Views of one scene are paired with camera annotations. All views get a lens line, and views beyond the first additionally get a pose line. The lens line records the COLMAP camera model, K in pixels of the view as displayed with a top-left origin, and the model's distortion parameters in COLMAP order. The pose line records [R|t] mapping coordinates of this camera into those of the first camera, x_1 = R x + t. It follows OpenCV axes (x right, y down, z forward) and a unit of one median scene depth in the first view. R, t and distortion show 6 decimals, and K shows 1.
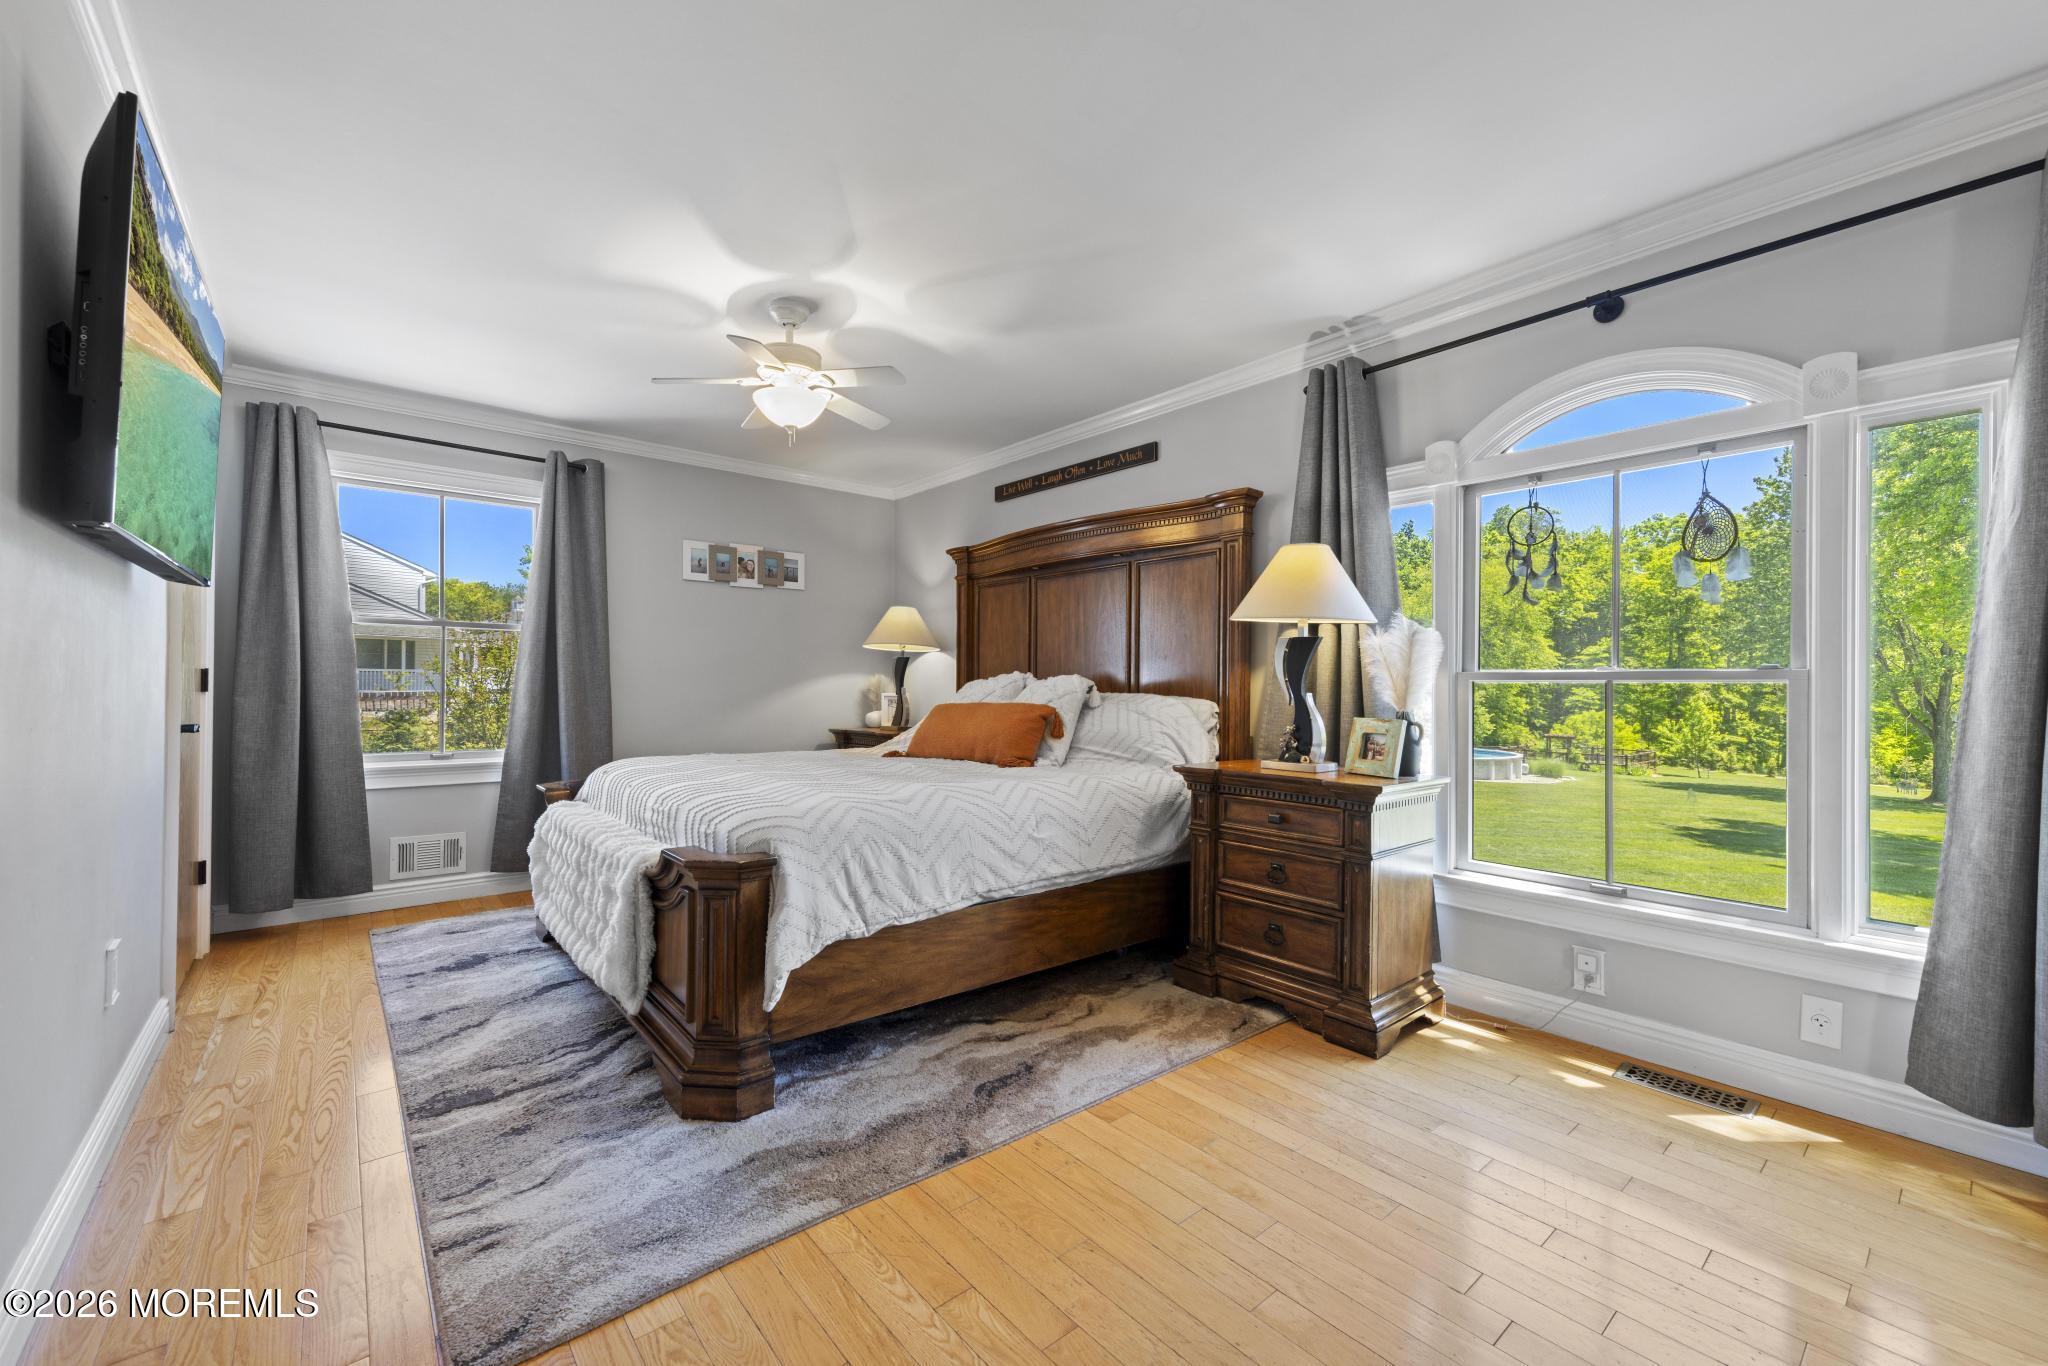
lens RADIAL K [[809.1, 0, 1024.0], [0, 809.1, 683.0], [0, 0, 1]] dist [0.000552, -0.000116]
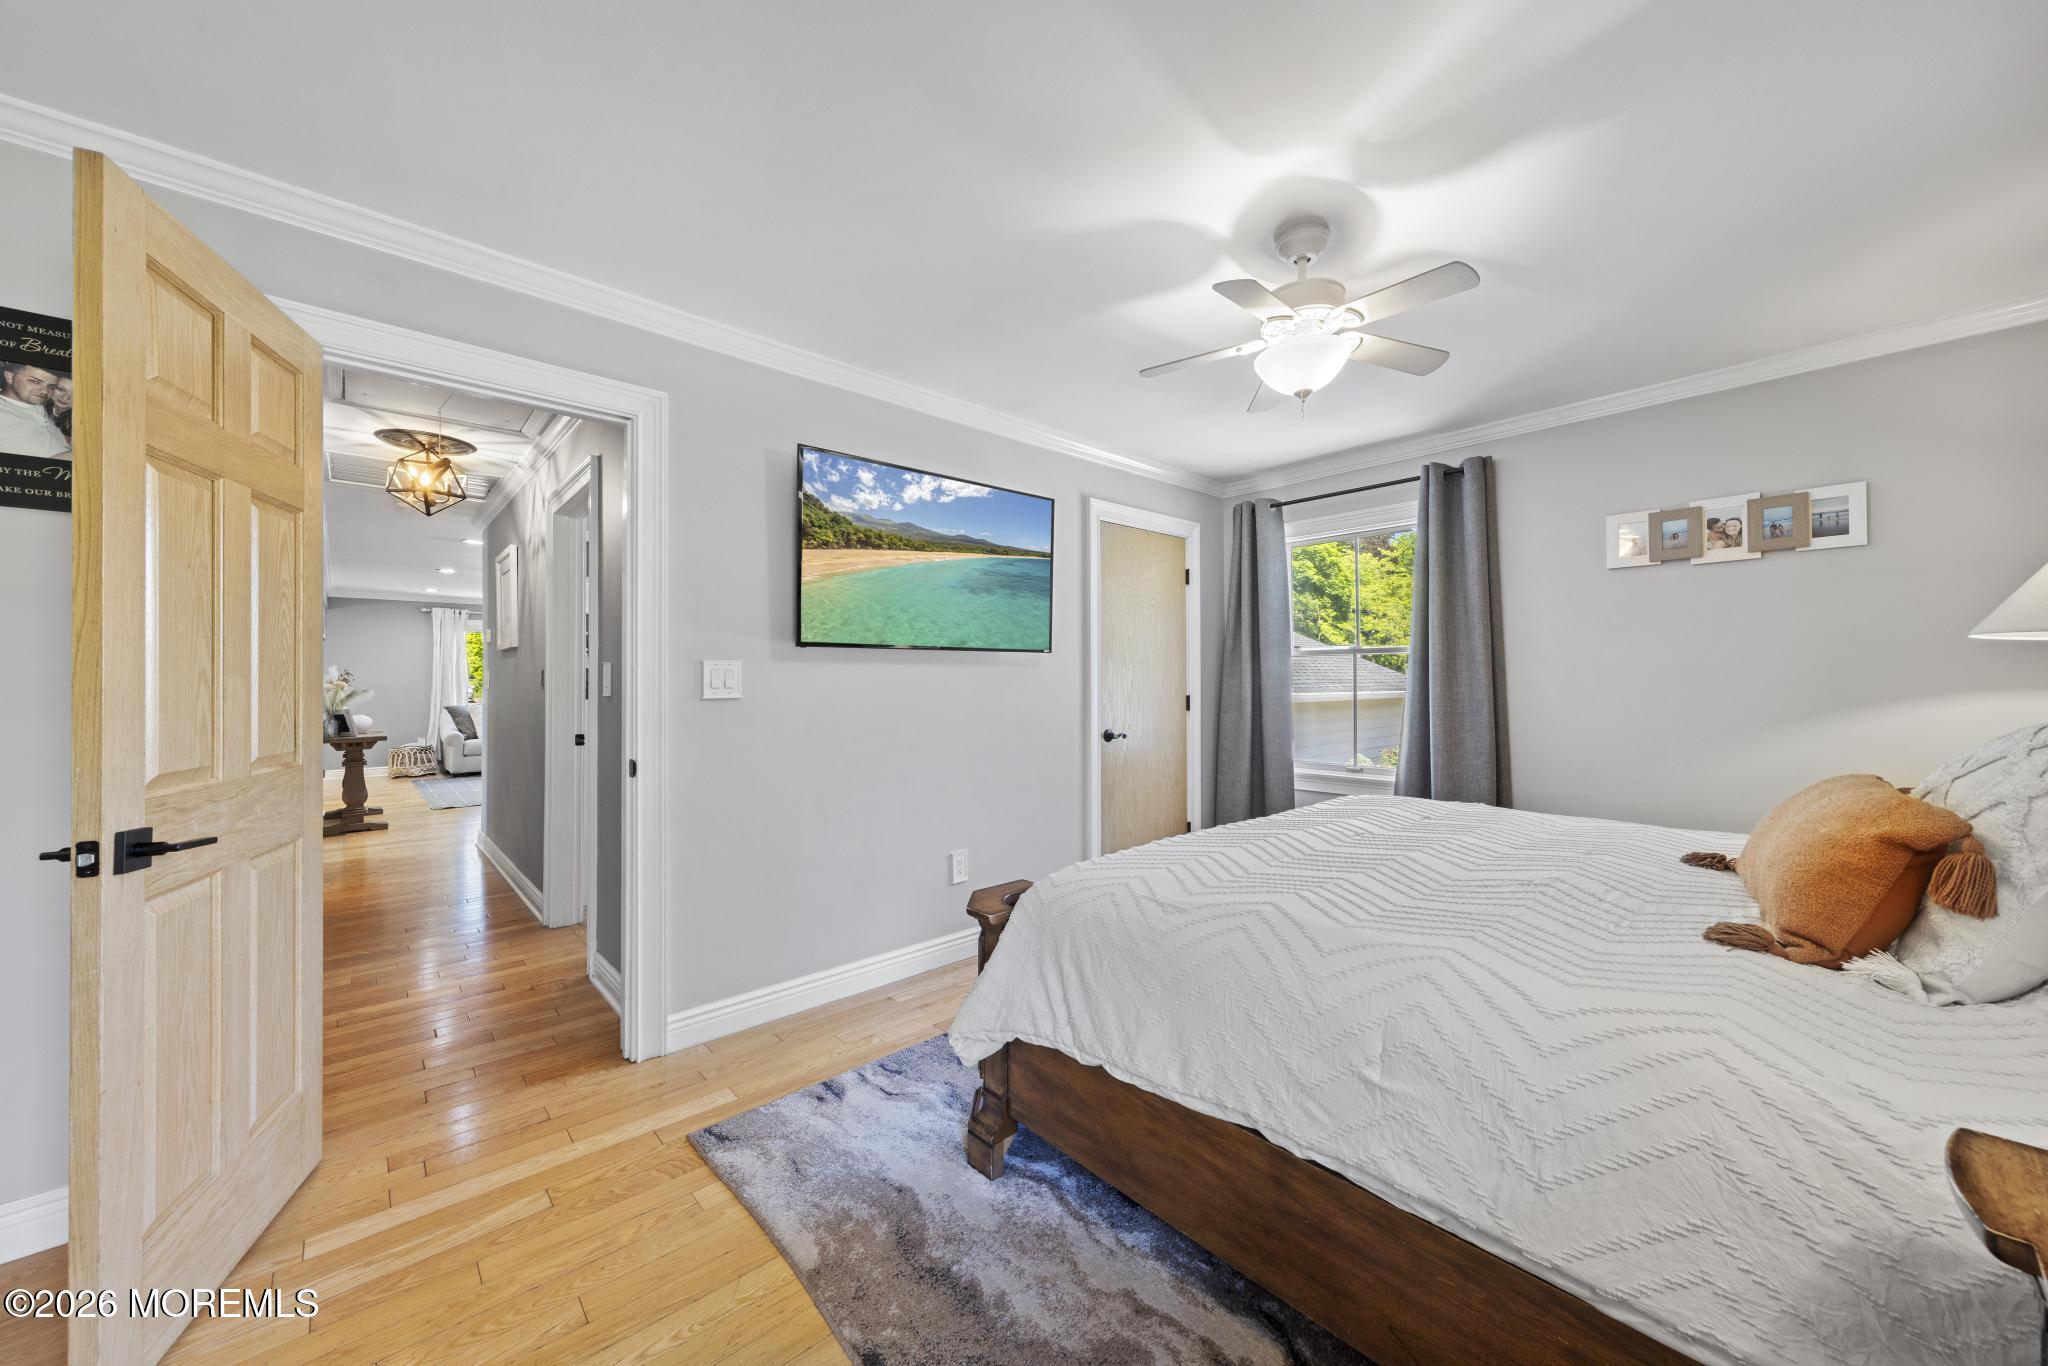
lens RADIAL K [[745.8, 0, 1037.2], [0, 745.8, 675.7], [0, 0, 1]] dist [-0.000816, -0.000113]
pose [[0.045770, -0.015943, -0.998825, 0.514651], [0.010630, 0.999824, -0.015472, -0.048578], [0.998895, -0.009910, 0.045932, 0.904194]]
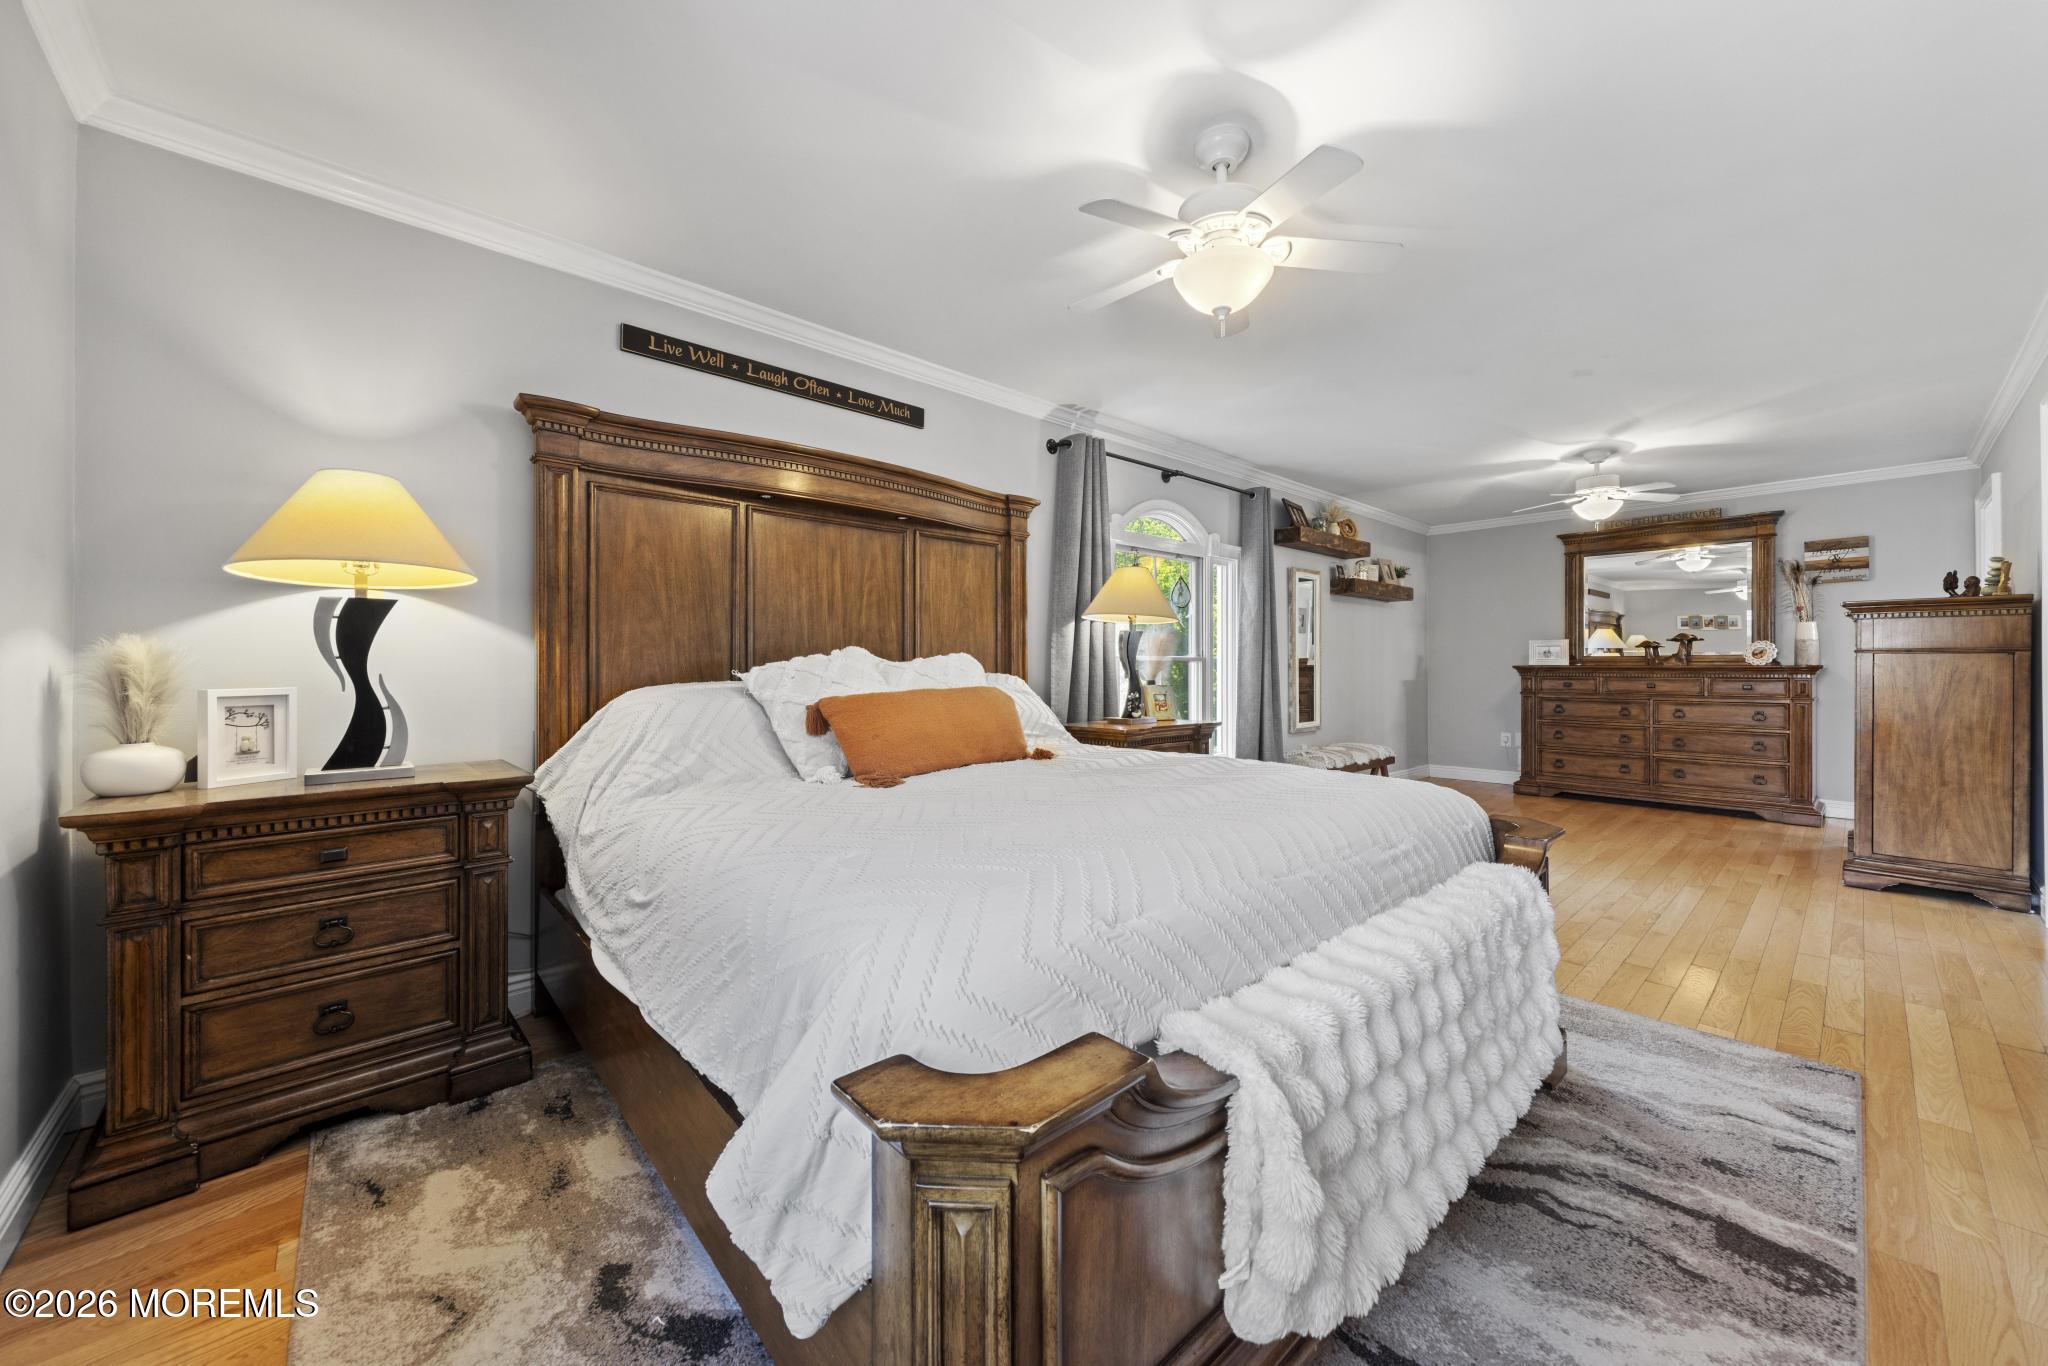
lens RADIAL K [[739.5, 0, 1027.4], [0, 739.5, 662.4], [0, 0, 1]] dist [0.000968, 0.000195]
pose [[-0.021497, -0.004150, 0.999760, -1.206621], [-0.004981, 0.999979, 0.004044, -0.004981], [-0.999756, -0.004893, -0.021518, 1.510541]]
